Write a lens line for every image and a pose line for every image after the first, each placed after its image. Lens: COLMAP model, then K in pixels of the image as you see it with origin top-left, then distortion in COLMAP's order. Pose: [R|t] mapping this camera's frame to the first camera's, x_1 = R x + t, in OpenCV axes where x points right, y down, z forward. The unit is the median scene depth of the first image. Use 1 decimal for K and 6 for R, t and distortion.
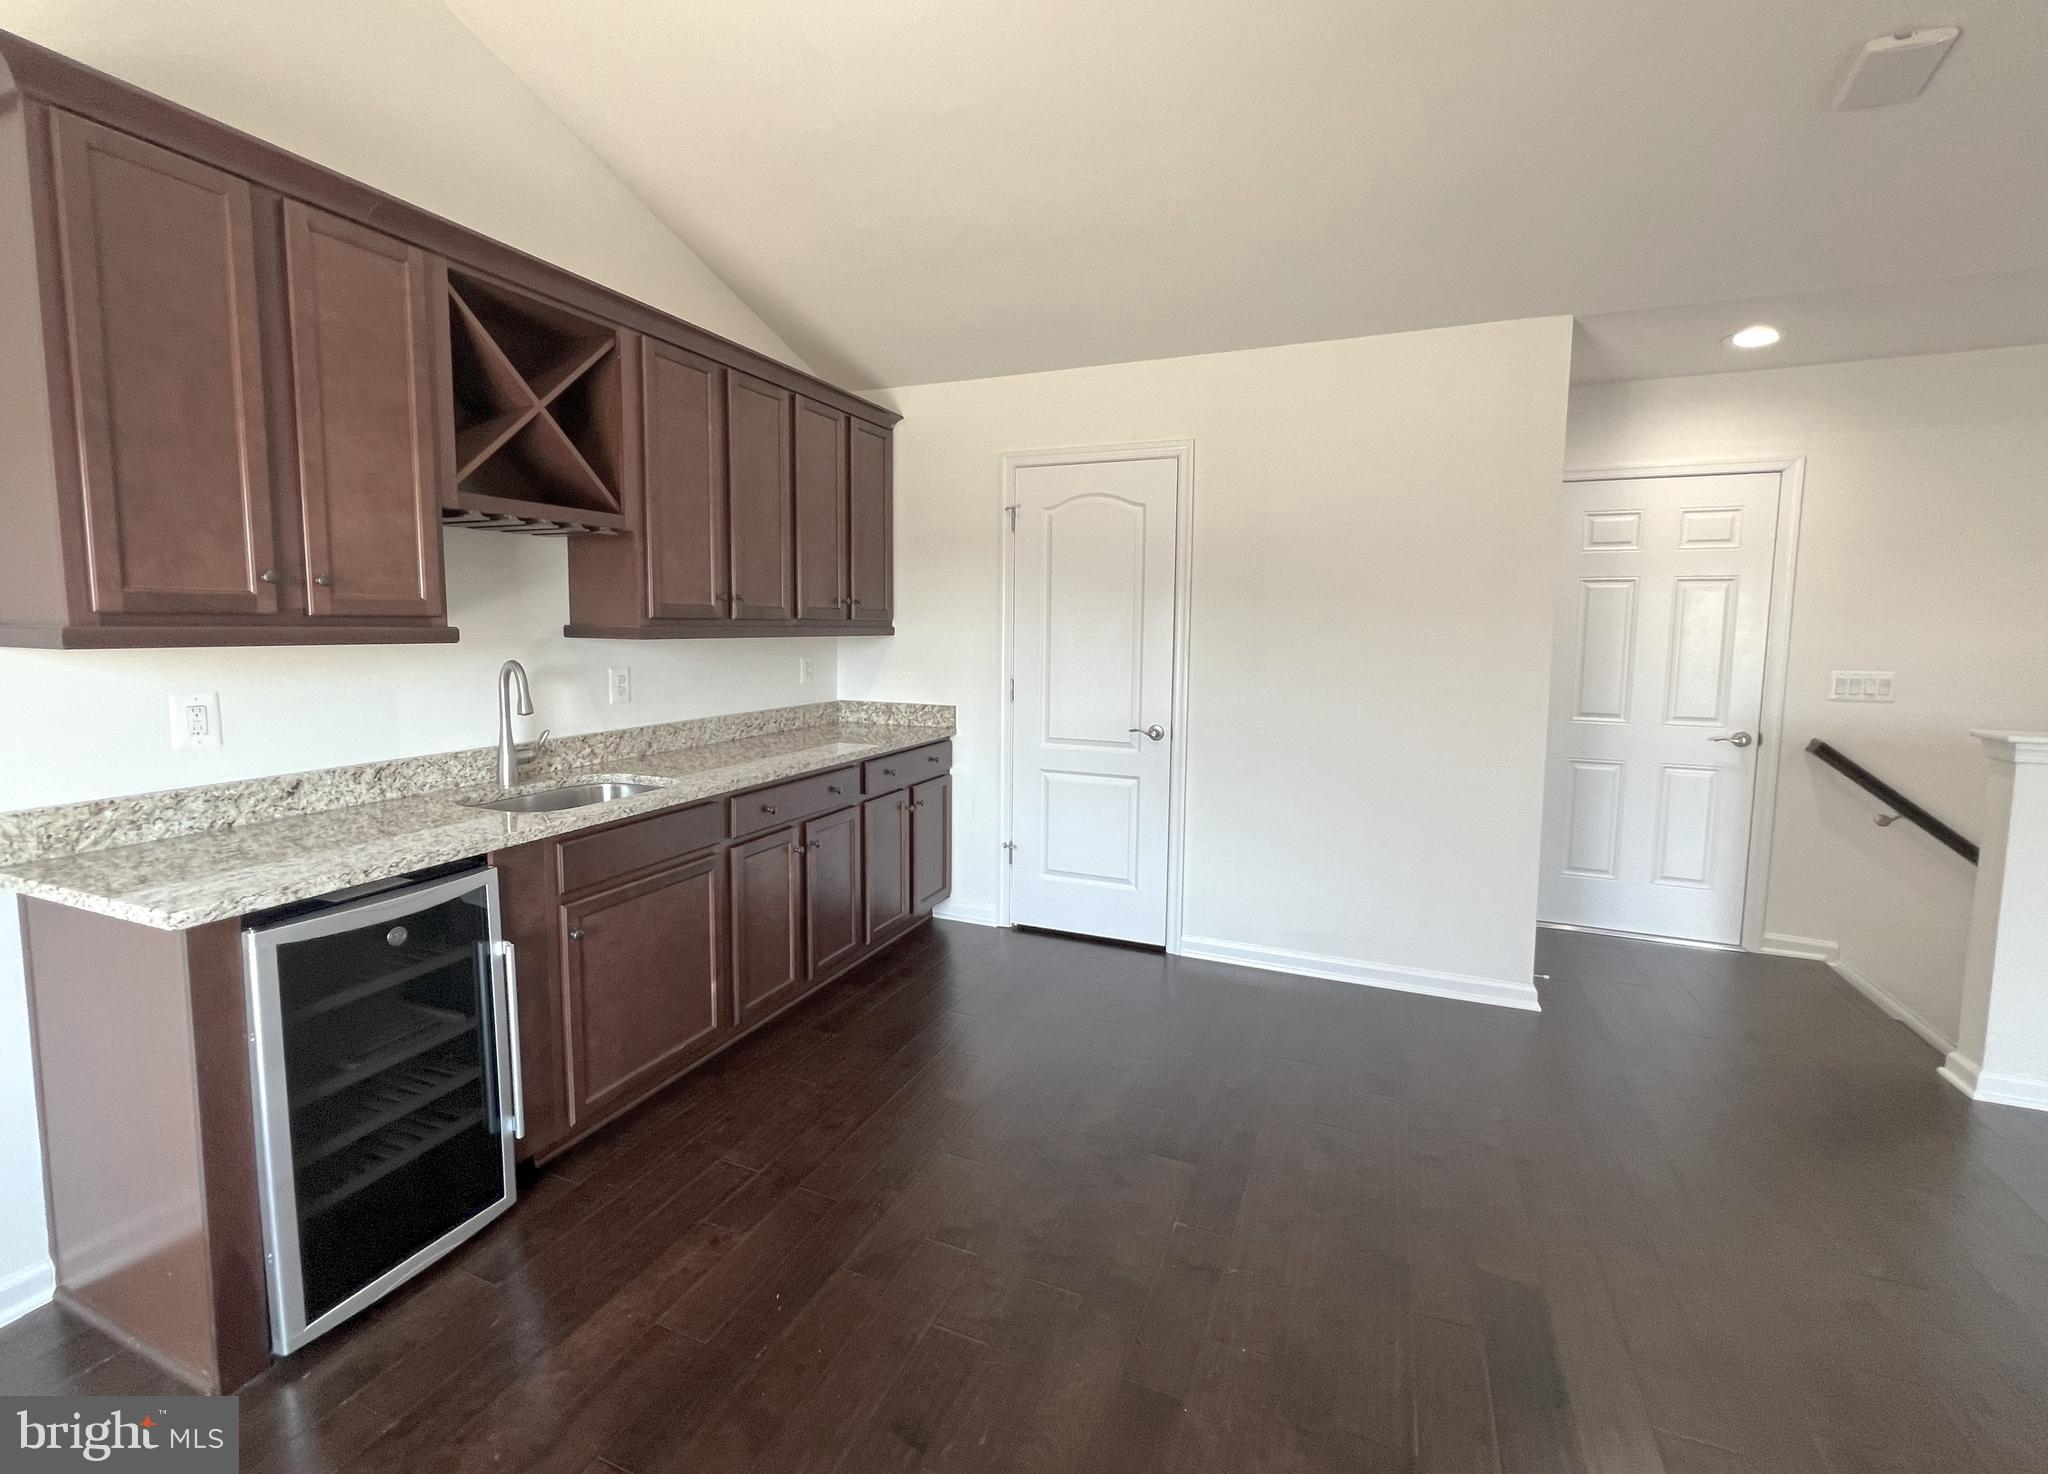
lens RADIAL K [[878.9, 0, 1002.4], [0, 878.9, 711.2], [0, 0, 1]] dist [-0.001577, 0.000239]
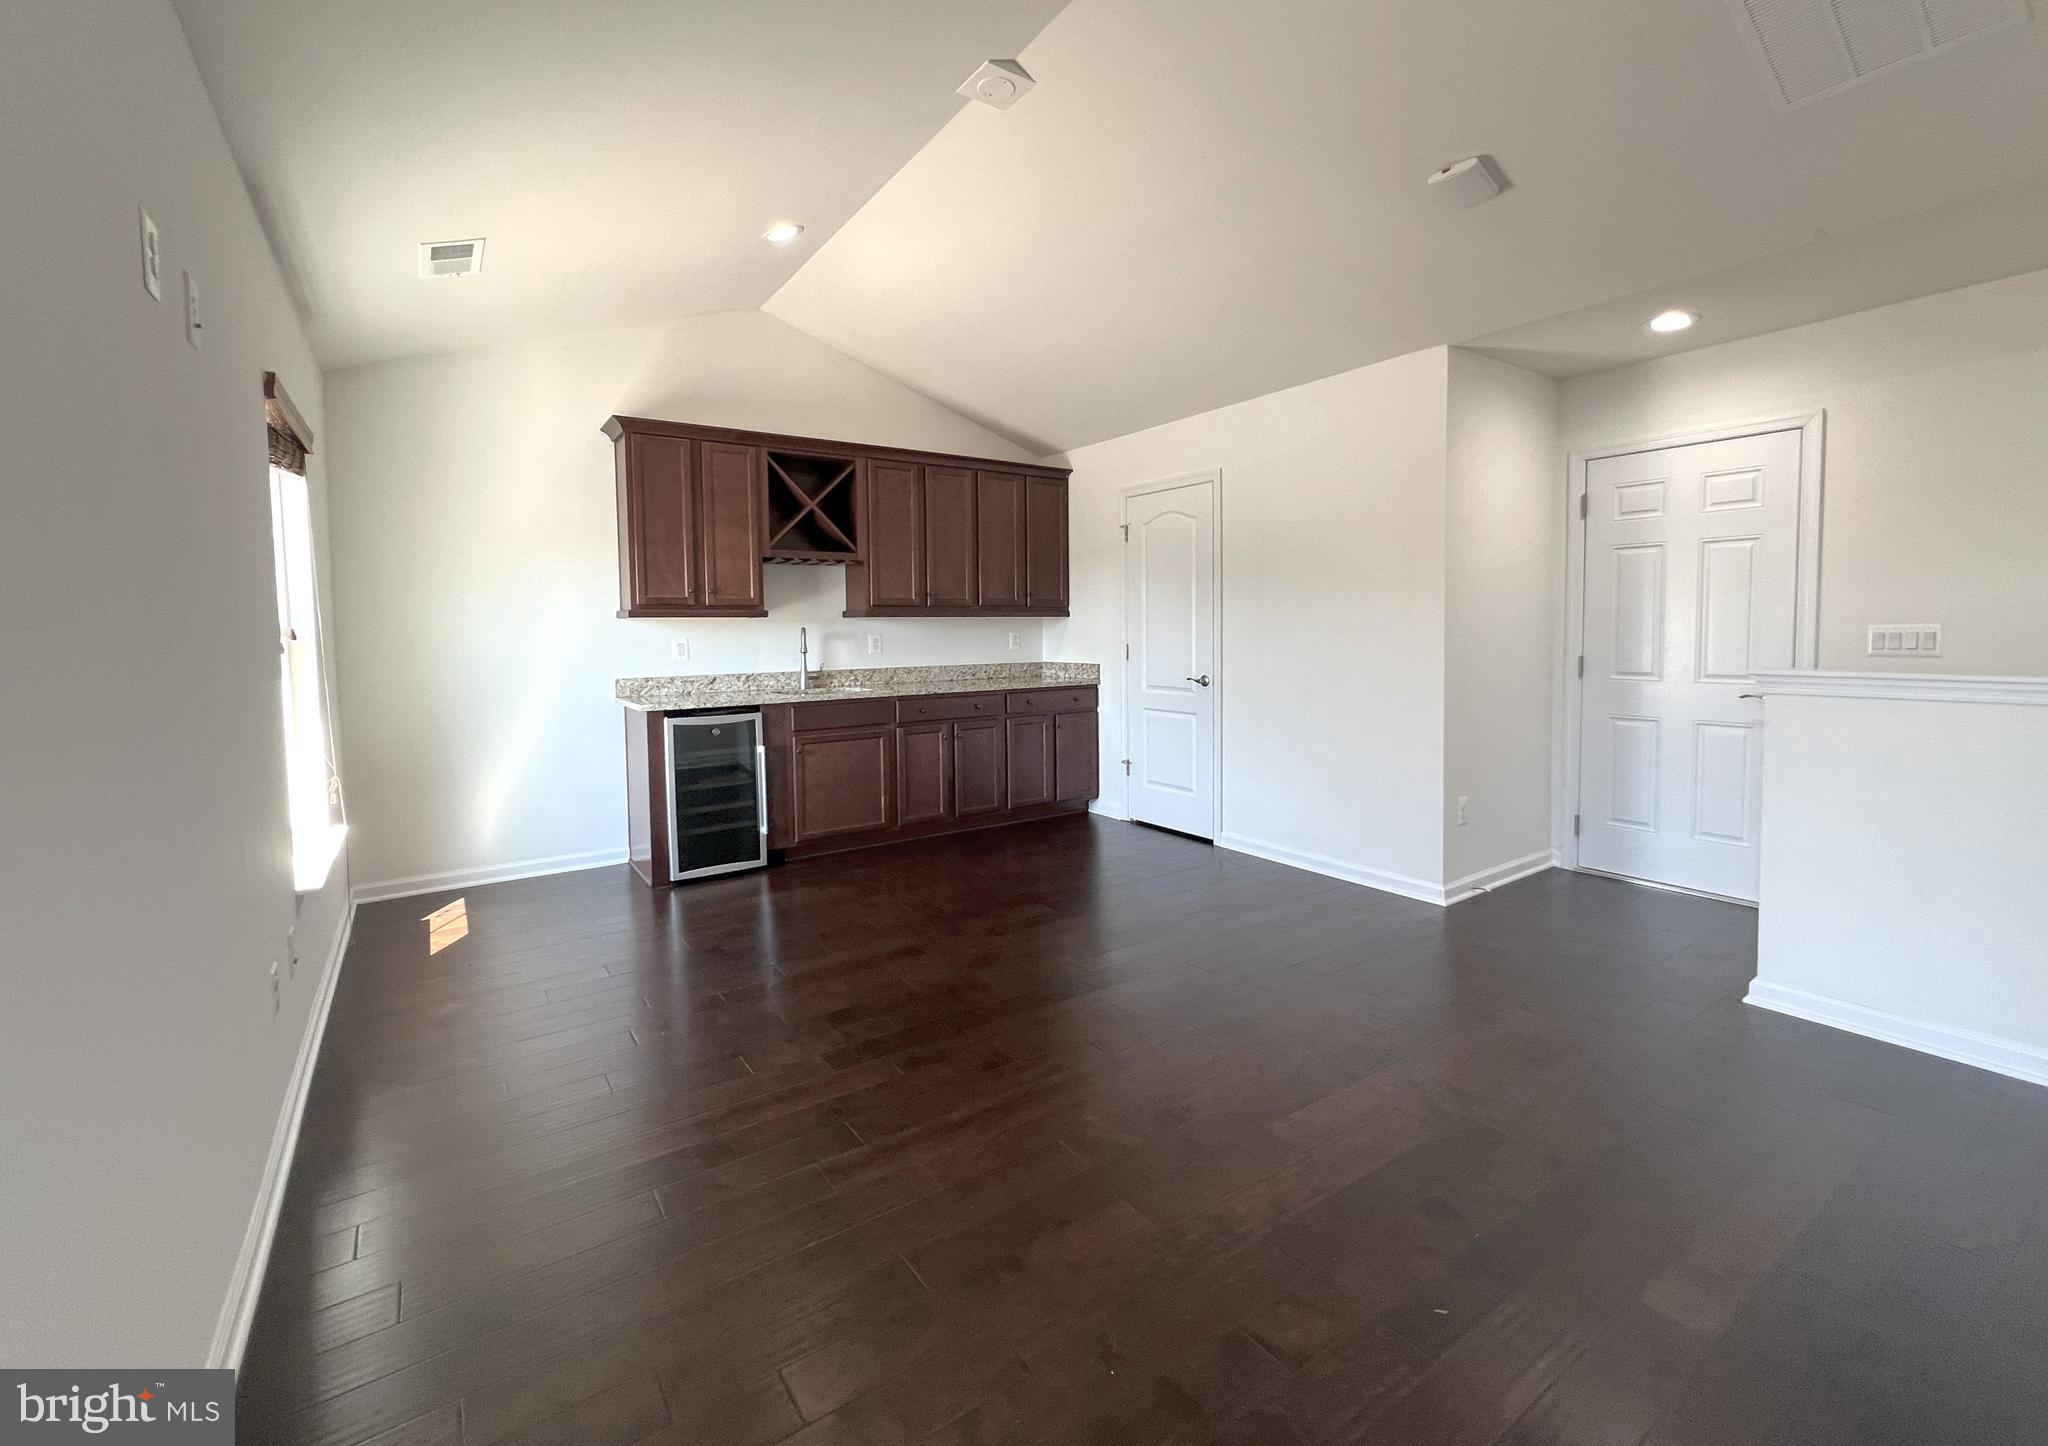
lens RADIAL K [[834.8, 0, 994.9], [0, 834.8, 689.0], [0, 0, 1]] dist [0.000421, -0.000002]
pose [[0.842026, 0.021717, -0.539000, 0.718590], [-0.035546, 0.999251, -0.015270, 0.082330], [0.538265, 0.032017, 0.842167, -0.330315]]
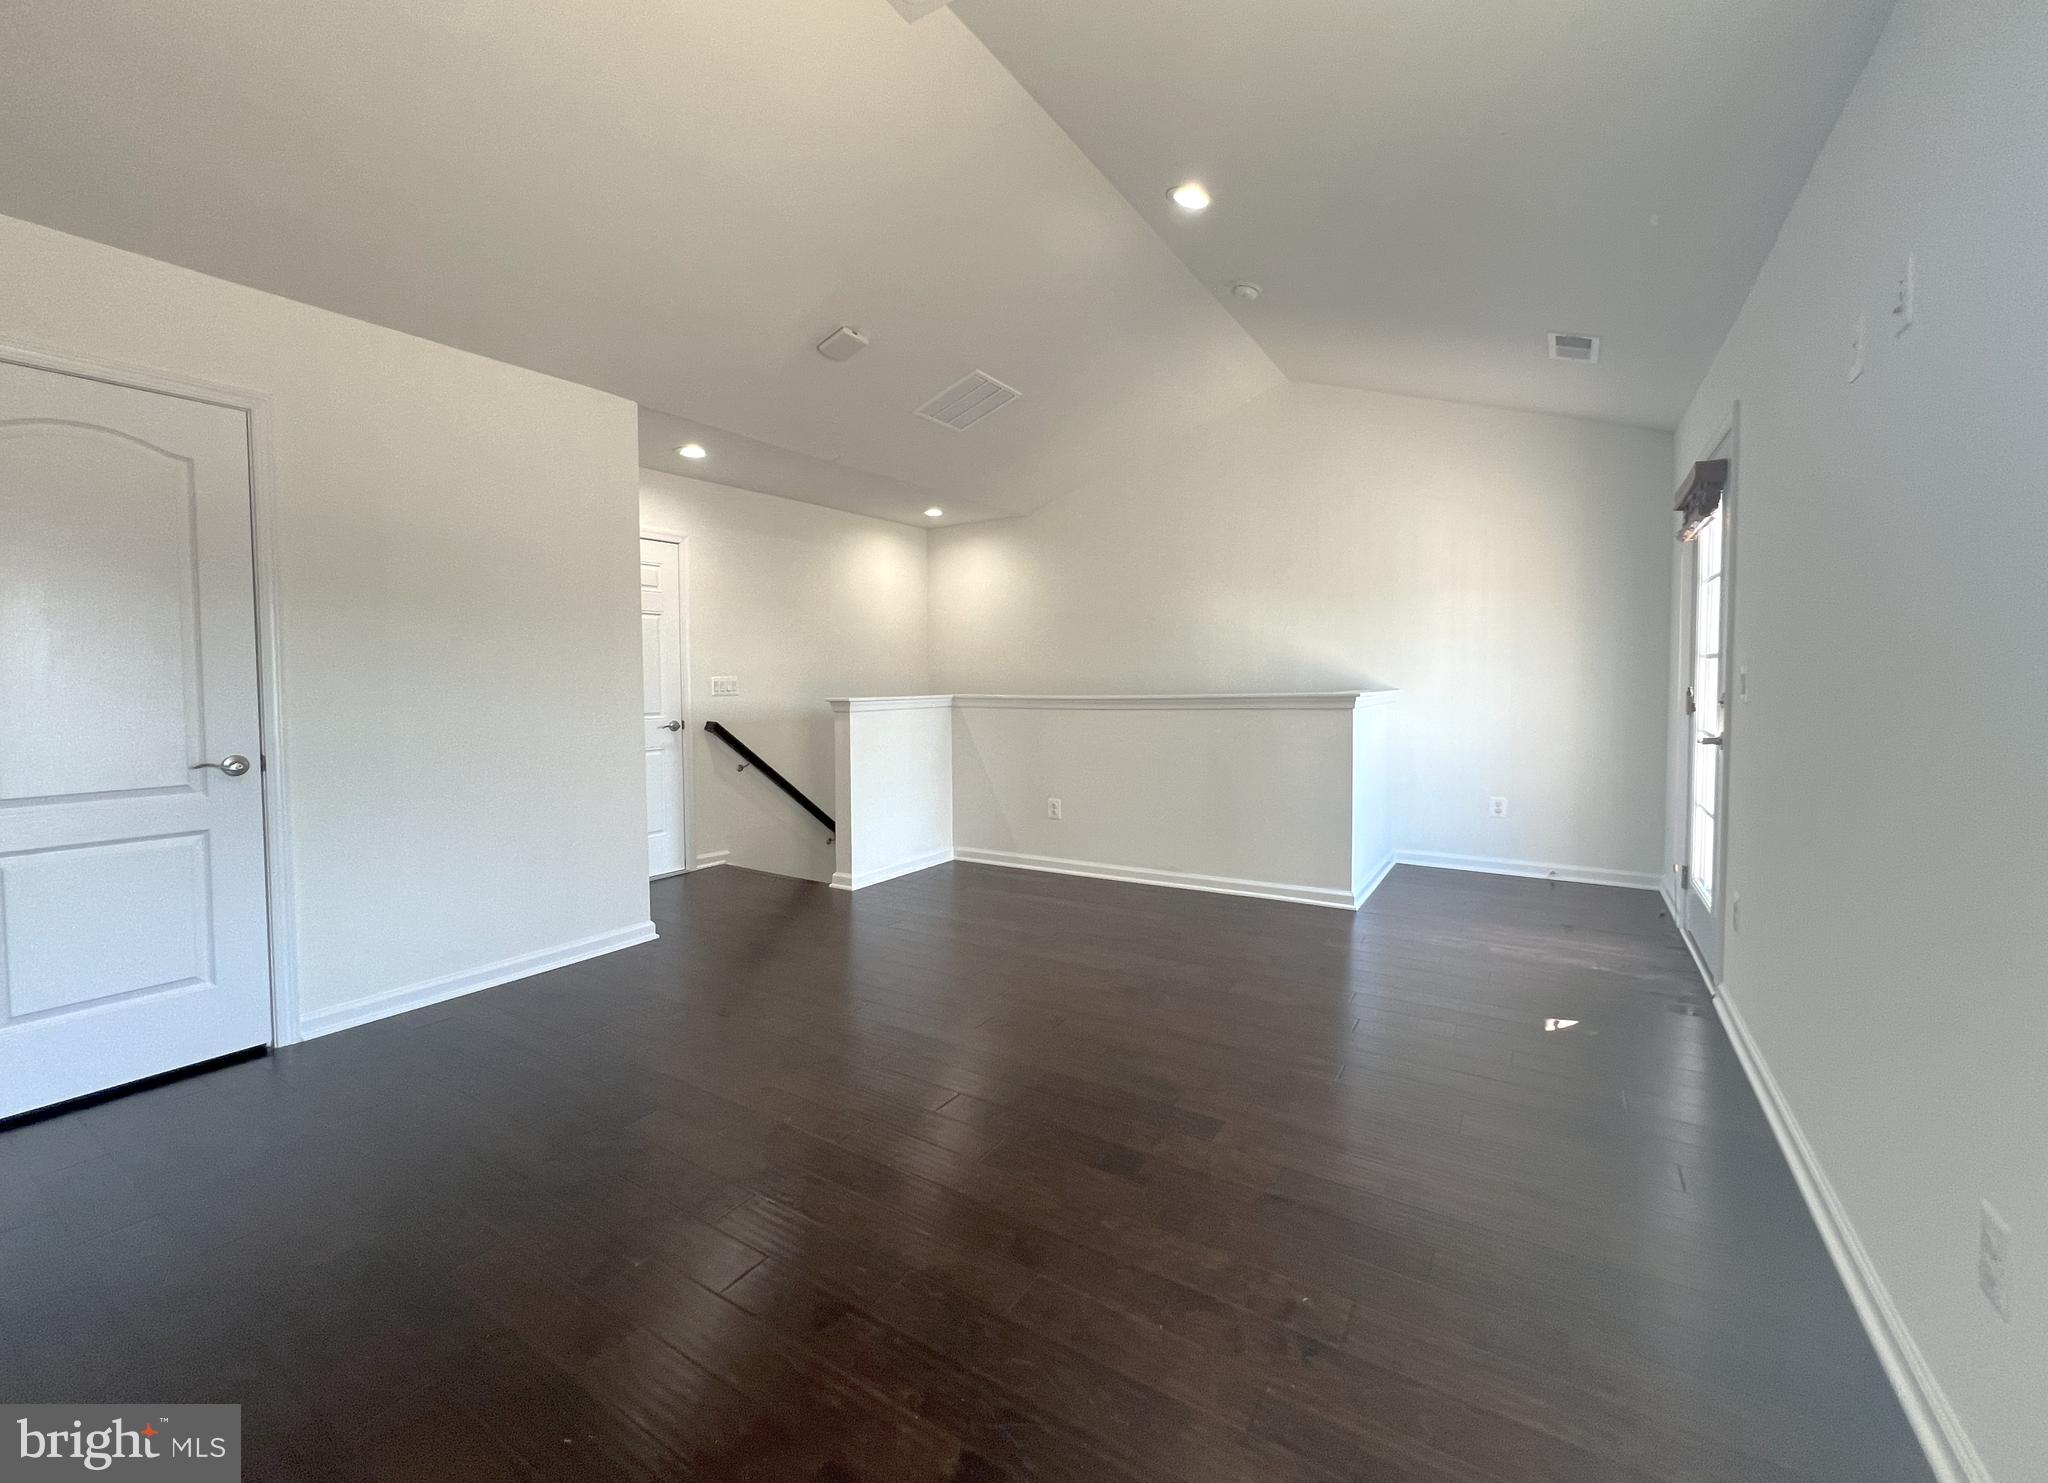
lens RADIAL K [[842.4, 0, 1015.1], [0, 842.4, 723.6], [0, 0, 1]] dist [-0.000646, -0.000078]
pose [[0.166817, -0.060094, 0.984155, -0.503859], [0.106510, 0.993398, 0.042604, 0.034515], [-0.980218, 0.097716, 0.172117, 0.252032]]
